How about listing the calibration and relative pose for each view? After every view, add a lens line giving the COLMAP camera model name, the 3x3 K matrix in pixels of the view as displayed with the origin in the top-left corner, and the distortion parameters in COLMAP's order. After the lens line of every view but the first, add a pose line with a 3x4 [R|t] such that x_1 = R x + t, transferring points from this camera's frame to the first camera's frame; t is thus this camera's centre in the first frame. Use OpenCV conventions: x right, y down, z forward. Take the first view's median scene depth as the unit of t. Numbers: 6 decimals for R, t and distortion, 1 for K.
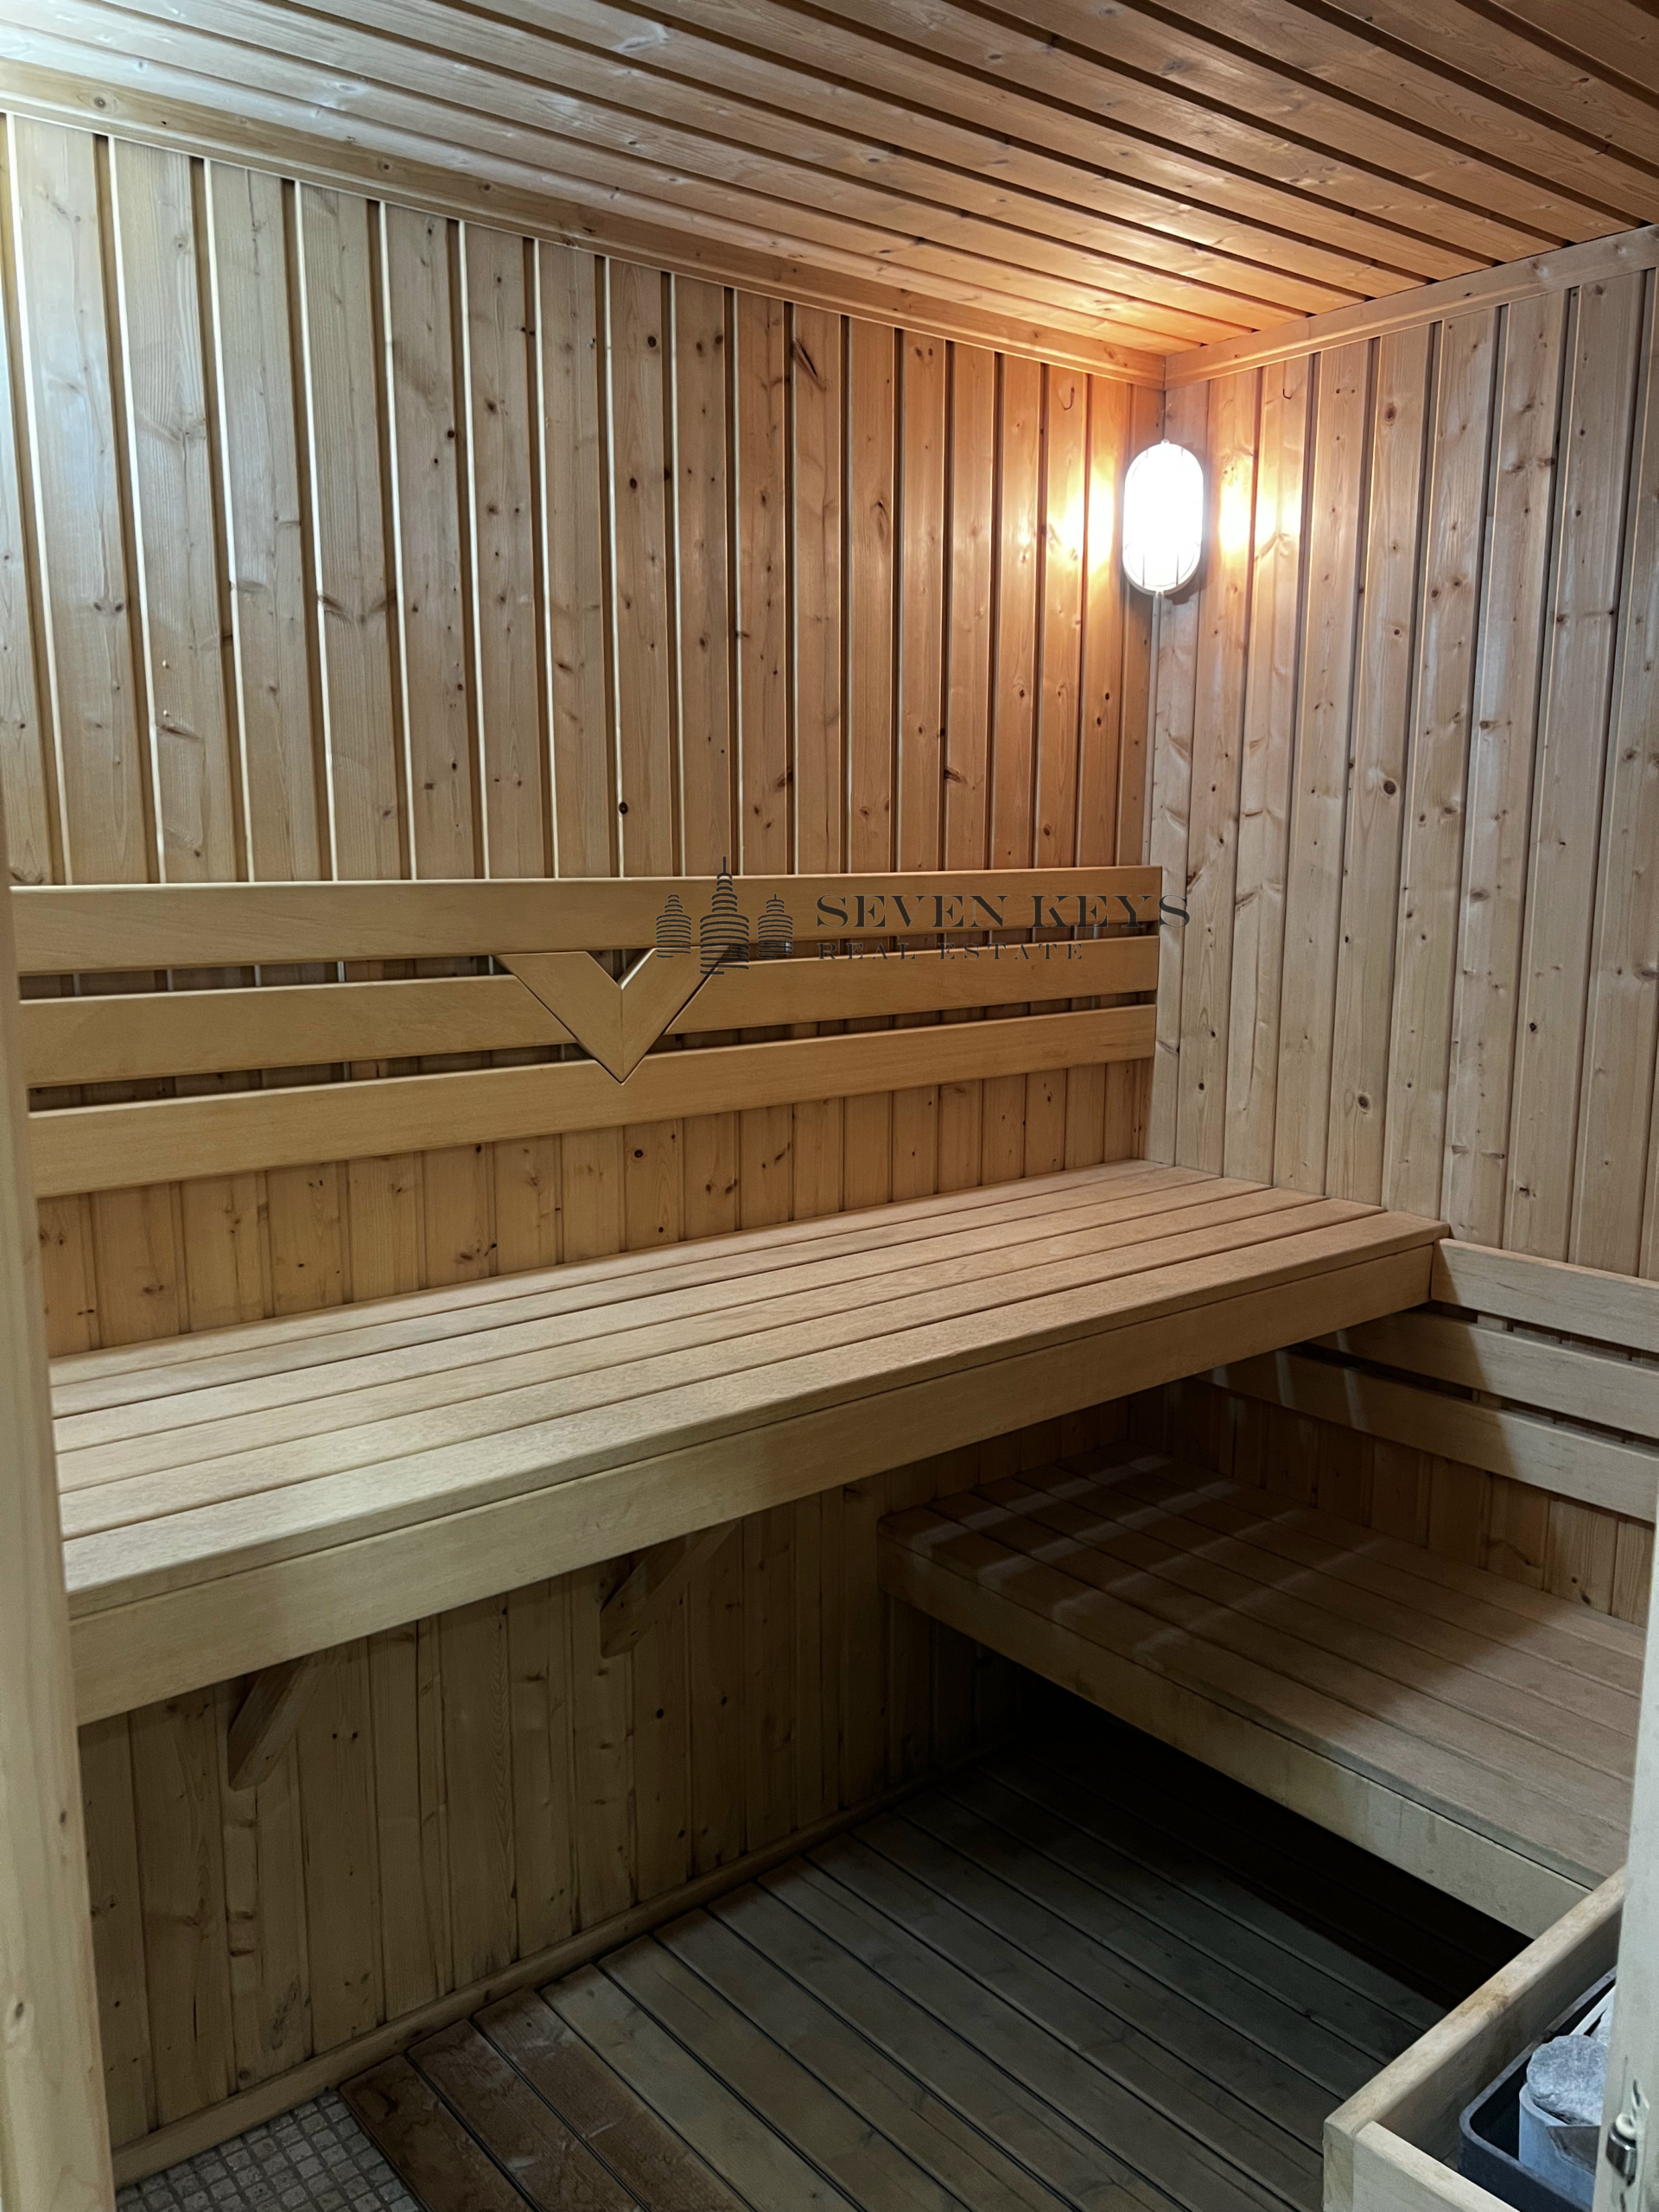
lens RADIAL K [[1674.6, 0, 830.2], [0, 1674.6, 1123.3], [0, 0, 1]] dist [0.057064, -0.068496]
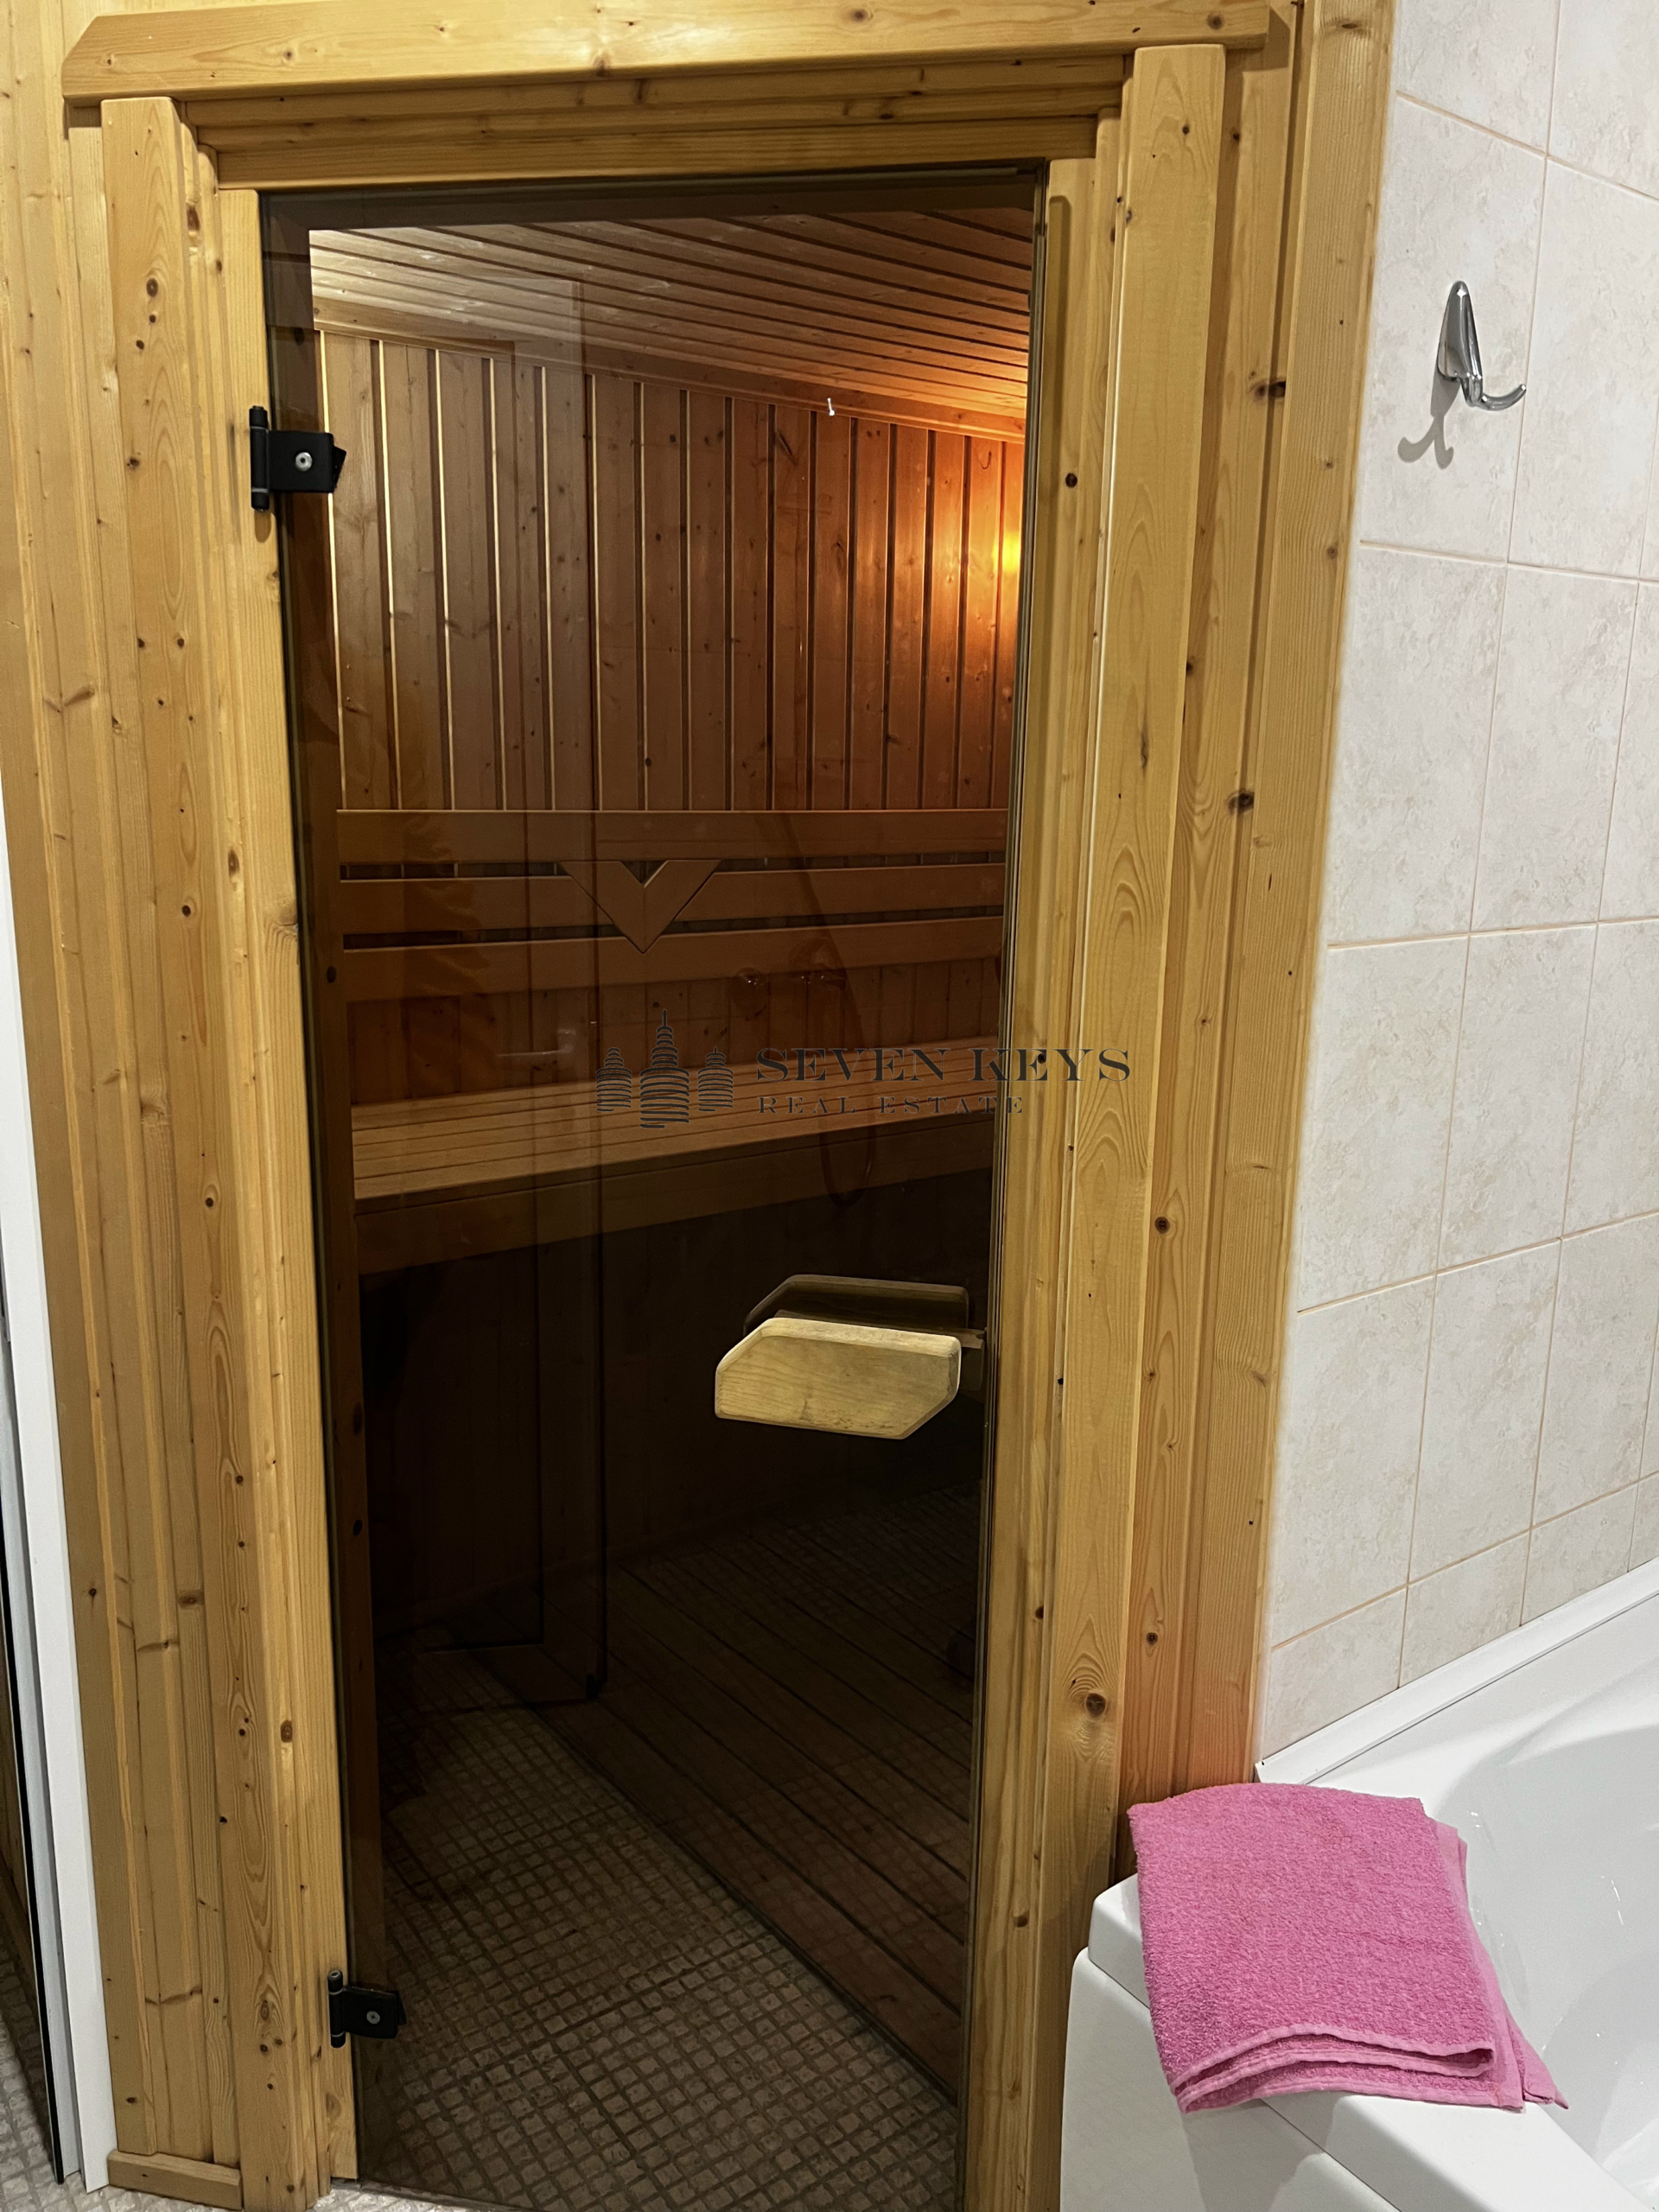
lens RADIAL K [[1674.6, 0, 817.9], [0, 1674.6, 1116.2], [0, 0, 1]] dist [0.057064, -0.068496]
pose [[0.998252, 0.024280, -0.053880, 0.109588], [-0.022537, 0.999210, 0.032723, 0.067257], [0.054632, -0.031452, 0.998011, -0.451402]]
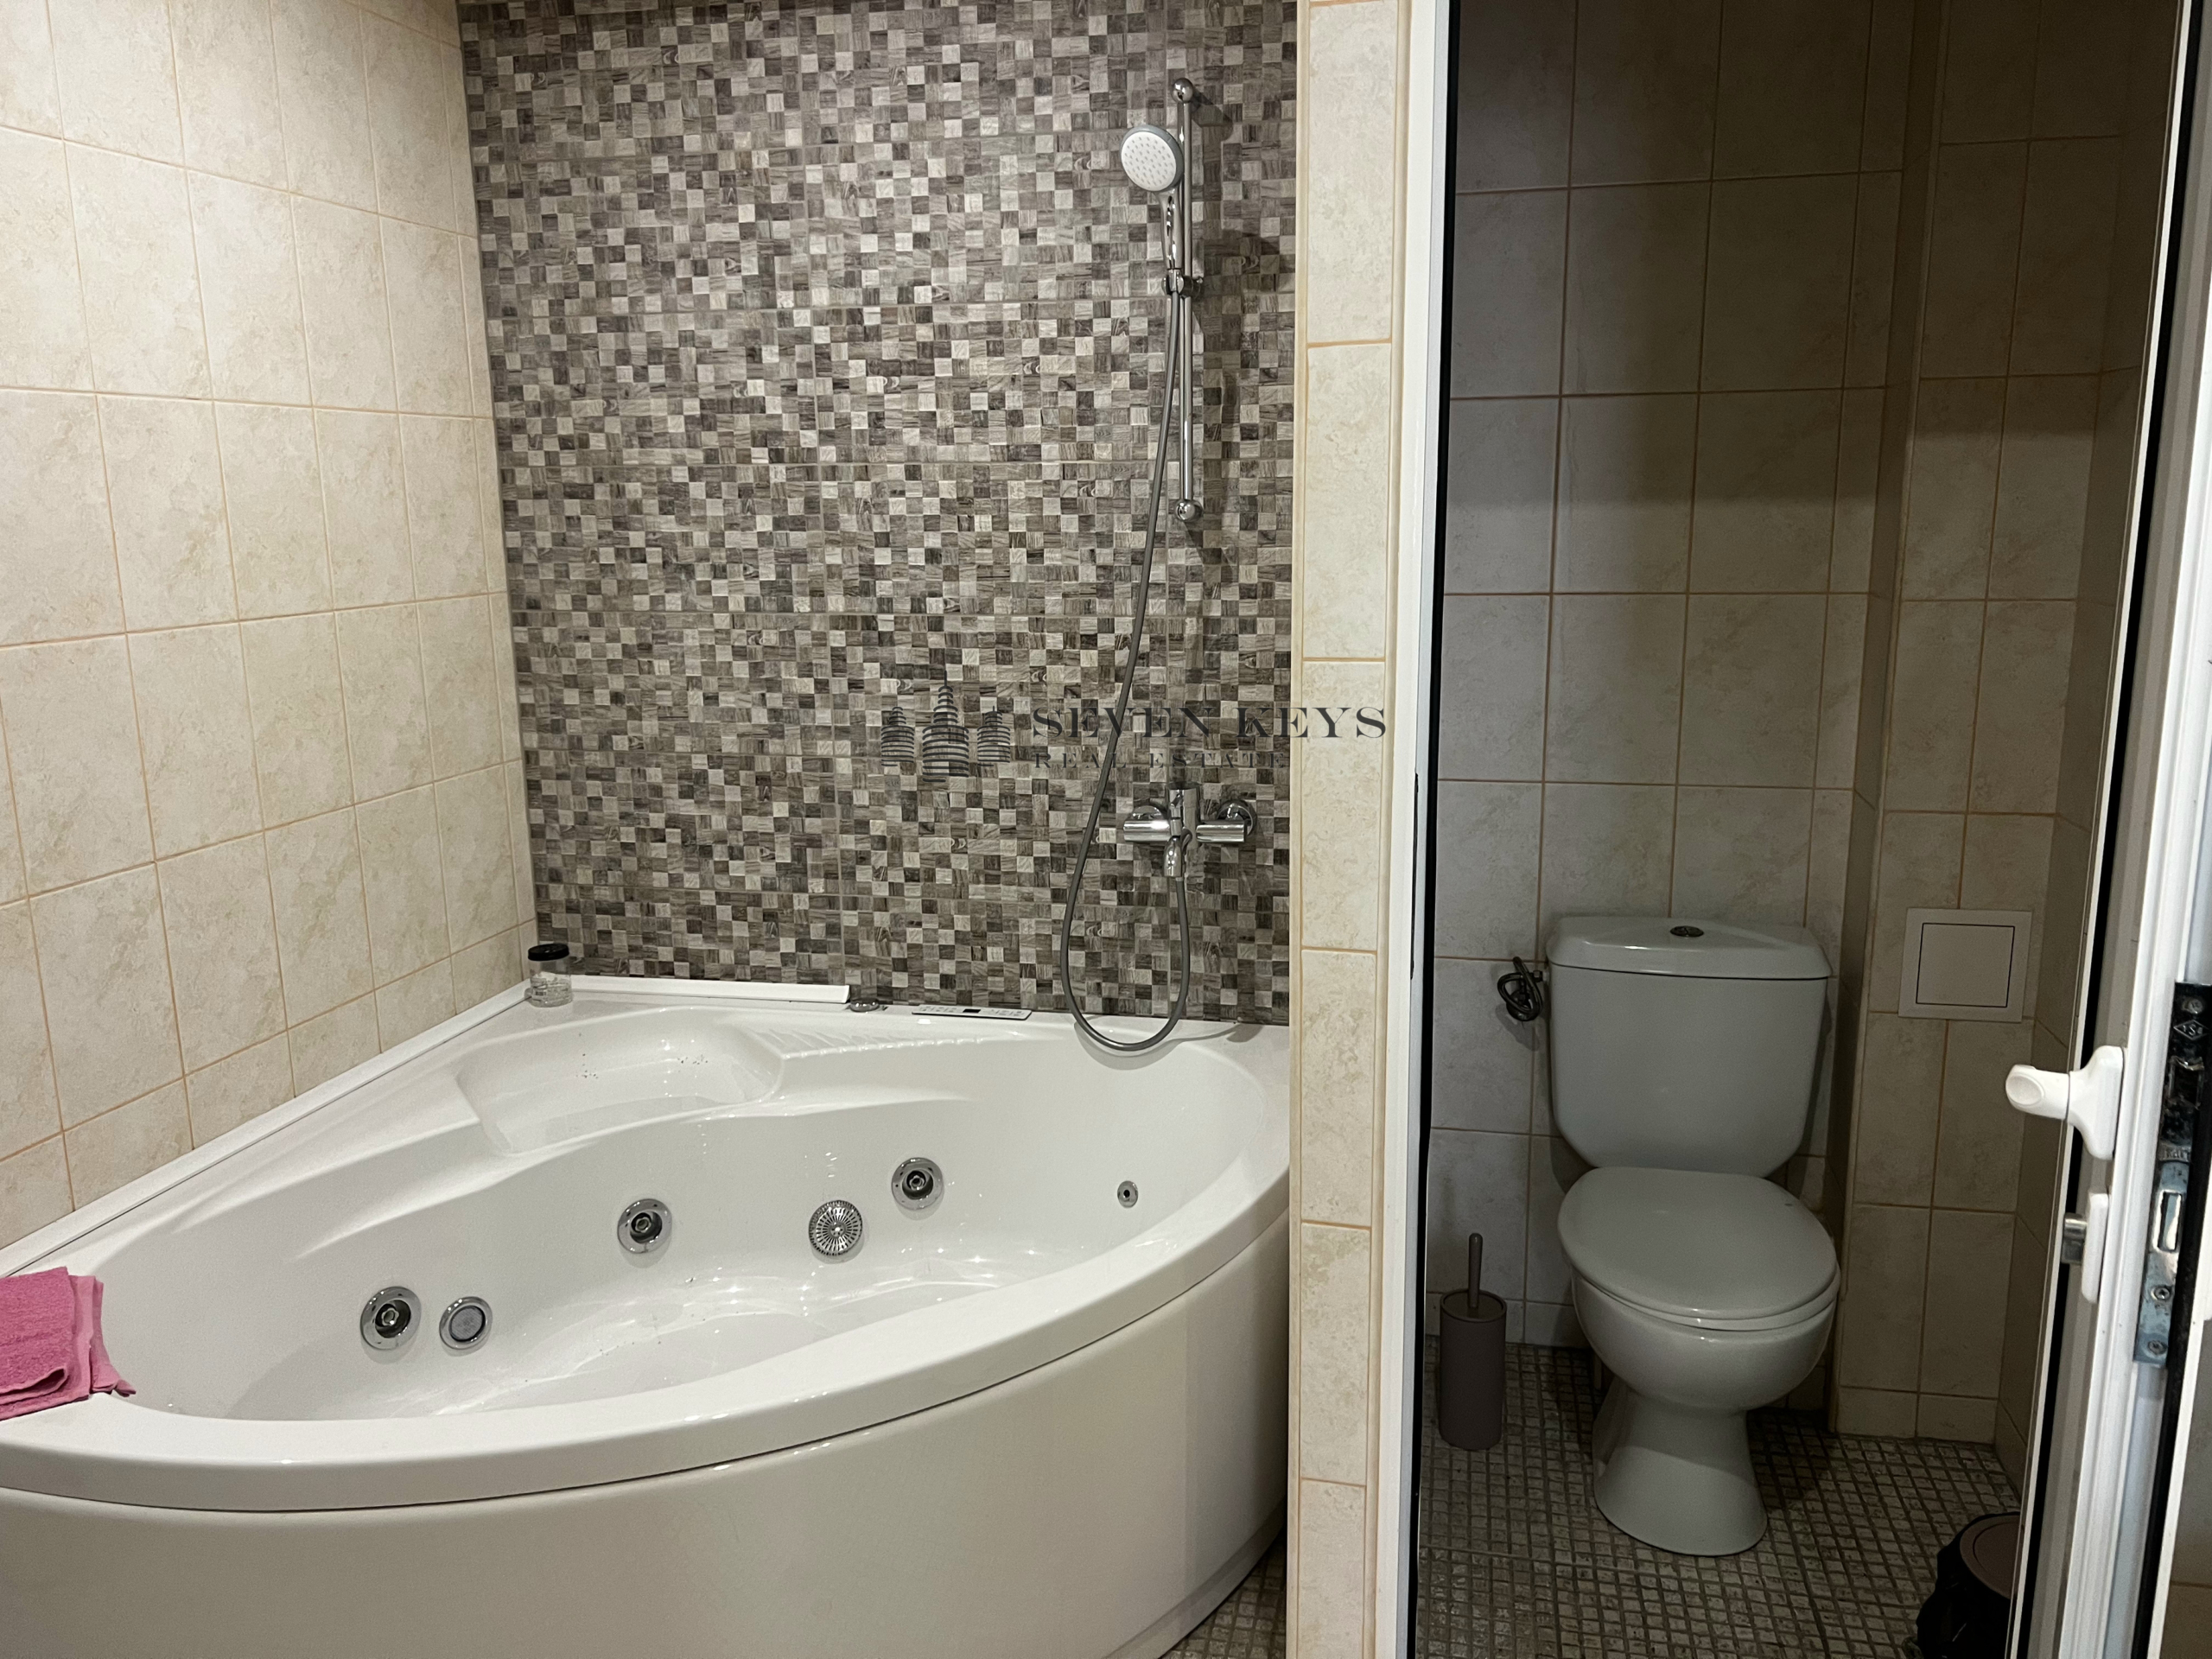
lens RADIAL K [[1674.6, 0, 1142.7], [0, 1674.6, 839.0], [0, 0, 1]] dist [0.057064, -0.068496]
pose [[0.781522, -0.137866, 0.608453, 0.480018], [0.123582, 0.990162, 0.065622, 0.244821], [-0.611515, 0.023908, 0.790872, -1.647616]]
